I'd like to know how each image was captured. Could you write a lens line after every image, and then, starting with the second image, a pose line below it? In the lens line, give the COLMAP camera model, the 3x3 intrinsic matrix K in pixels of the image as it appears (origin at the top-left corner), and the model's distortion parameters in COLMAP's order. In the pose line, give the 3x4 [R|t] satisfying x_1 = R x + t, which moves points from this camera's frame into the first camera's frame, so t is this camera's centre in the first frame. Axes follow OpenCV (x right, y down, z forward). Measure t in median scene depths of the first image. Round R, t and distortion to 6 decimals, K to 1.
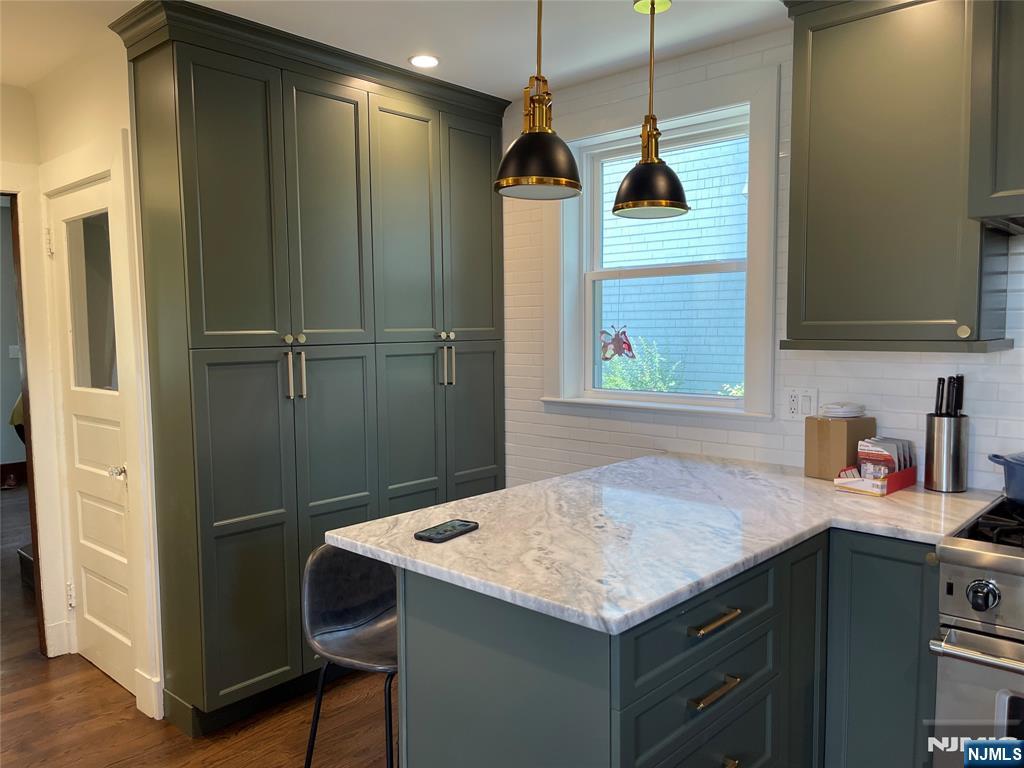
lens RADIAL K [[777.7, 0, 511.3], [0, 777.7, 388.7], [0, 0, 1]] dist [0.031947, -0.029935]
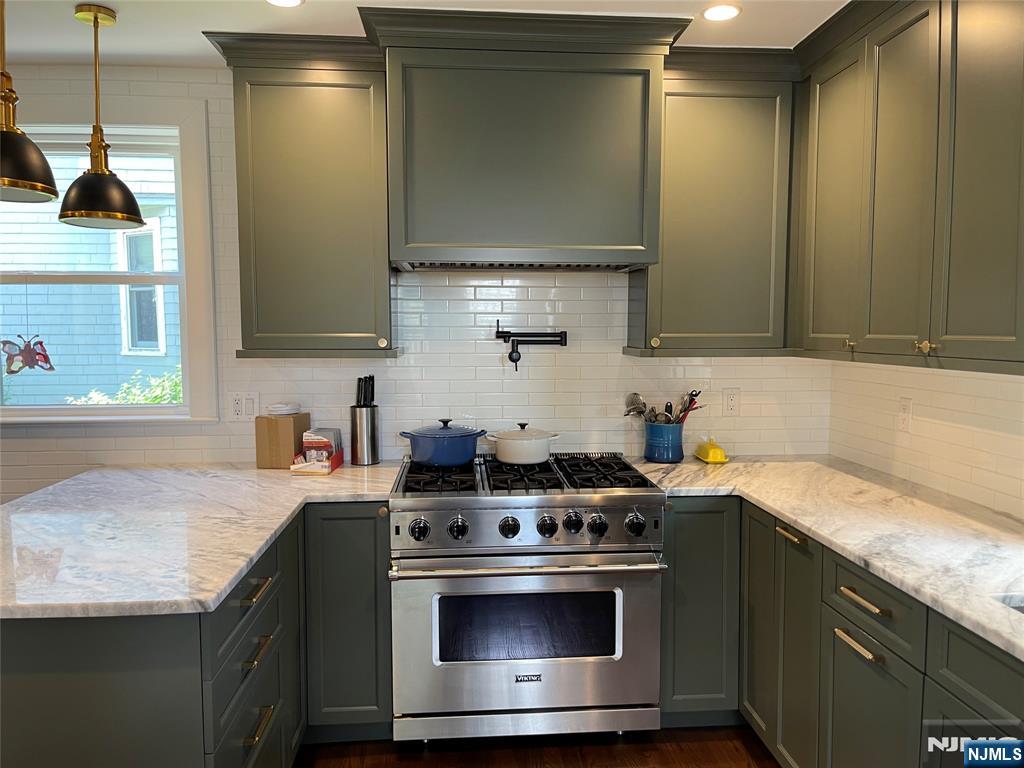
lens RADIAL K [[777.7, 0, 530.6], [0, 777.7, 387.7], [0, 0, 1]] dist [0.031947, -0.029935]
pose [[0.661343, -0.048281, 0.748528, -0.228660], [0.055076, 0.998358, 0.015735, -0.002173], [-0.748059, 0.030820, 0.662917, -0.067431]]
